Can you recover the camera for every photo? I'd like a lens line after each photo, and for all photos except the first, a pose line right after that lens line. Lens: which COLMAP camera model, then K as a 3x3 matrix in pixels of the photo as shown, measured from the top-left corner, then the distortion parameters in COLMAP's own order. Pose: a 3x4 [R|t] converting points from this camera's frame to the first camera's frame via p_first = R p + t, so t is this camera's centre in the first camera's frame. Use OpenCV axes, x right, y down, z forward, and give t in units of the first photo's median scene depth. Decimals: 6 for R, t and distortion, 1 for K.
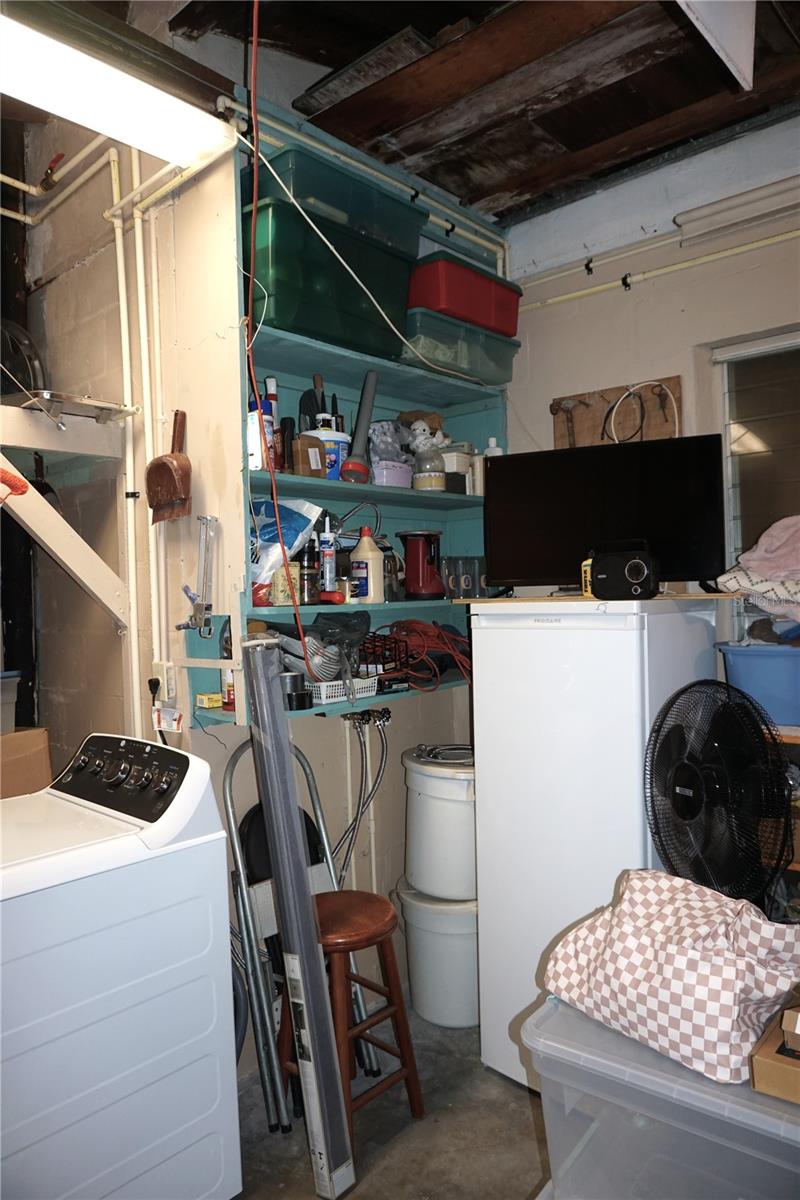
lens RADIAL K [[848.1, 0, 396.1], [0, 848.1, 591.9], [0, 0, 1]] dist [-0.041118, 0.014062]
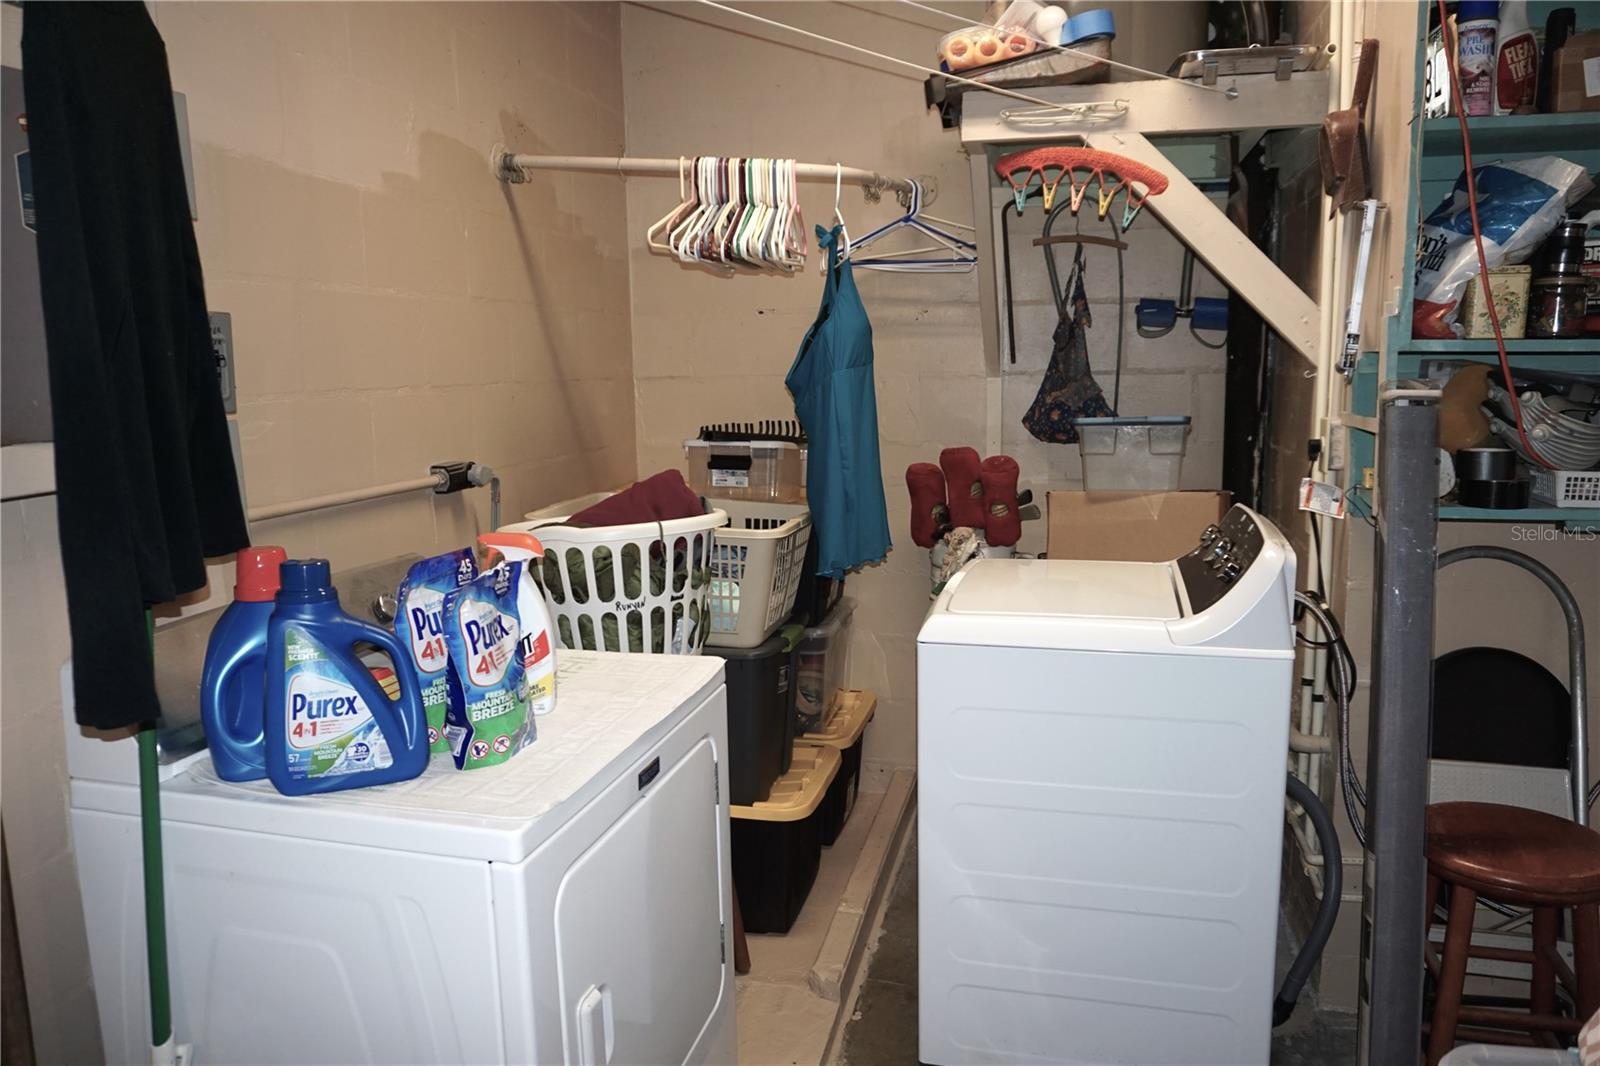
lens RADIAL K [[1130.8, 0, 801.5], [0, 1130.8, 543.8], [0, 0, 1]] dist [-0.041118, 0.014062]
pose [[0.456907, 0.166289, -0.873833, 0.367817], [-0.000428, 0.982412, 0.186727, 0.011862], [0.889514, -0.084943, 0.448942, 0.174052]]
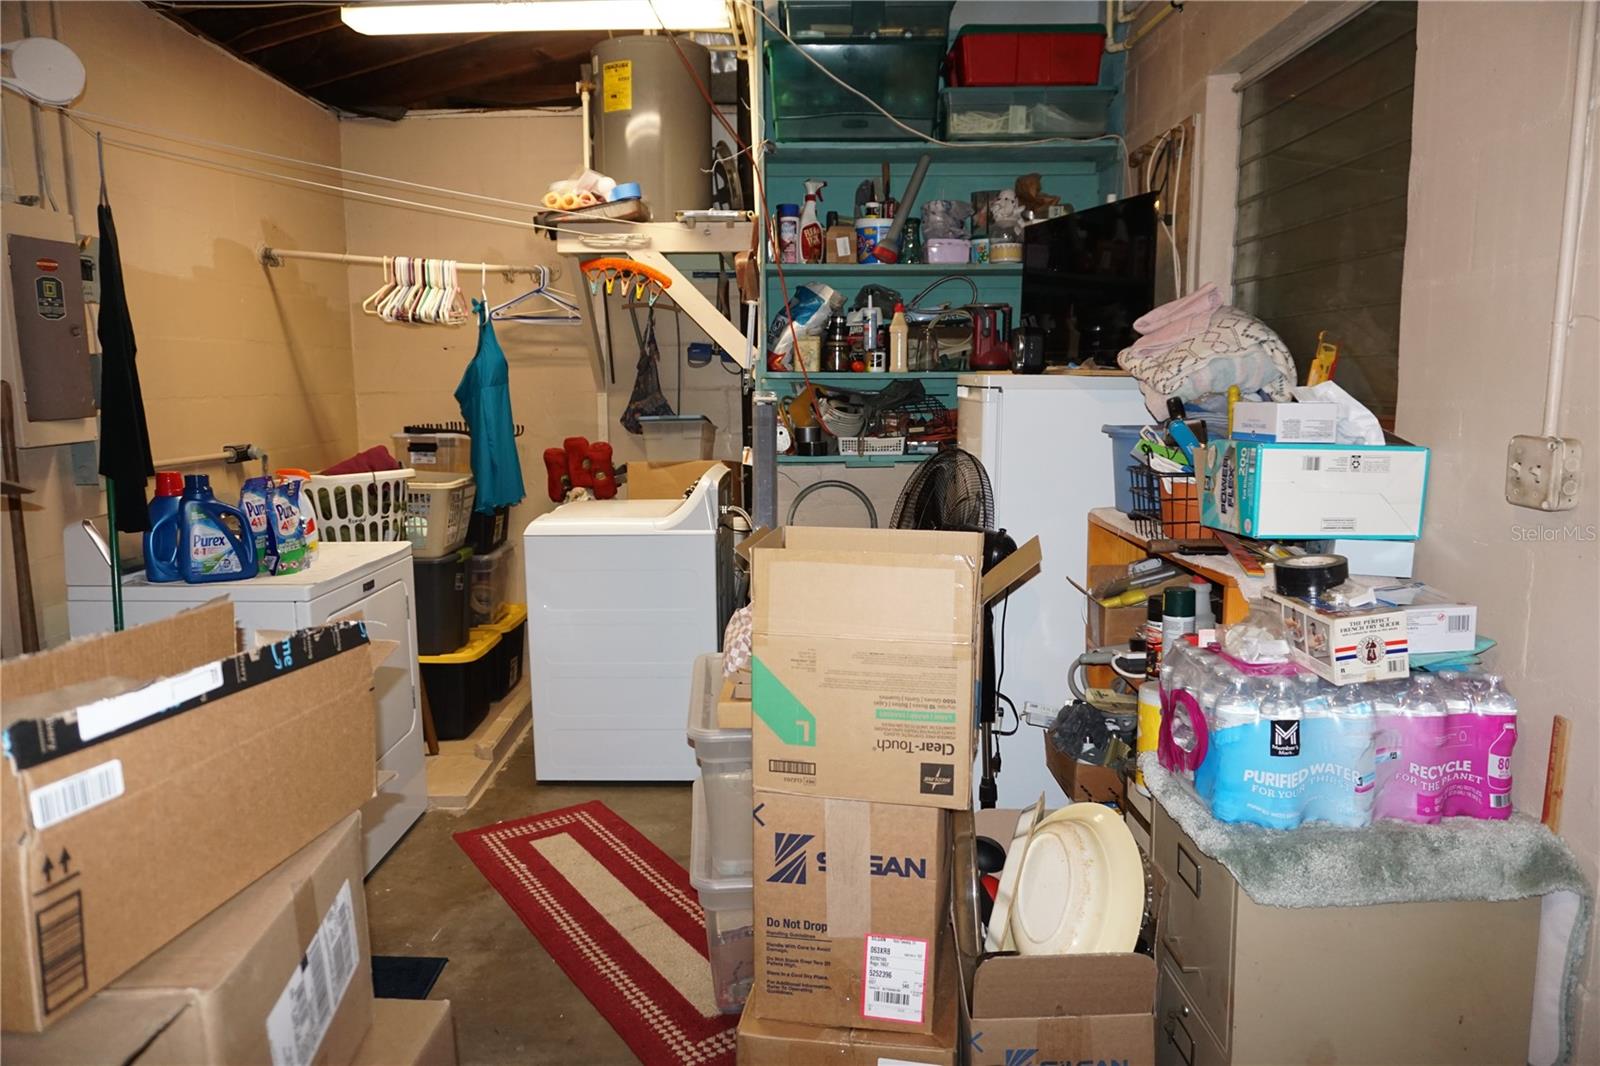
lens RADIAL K [[1130.8, 0, 801.6], [0, 1130.8, 539.0], [0, 0, 1]] dist [-0.041118, 0.014062]
pose [[0.648762, 0.133943, -0.749111, 1.123177], [-0.013975, 0.986319, 0.164254, -0.013421], [0.760863, -0.096093, 0.641758, -0.089575]]
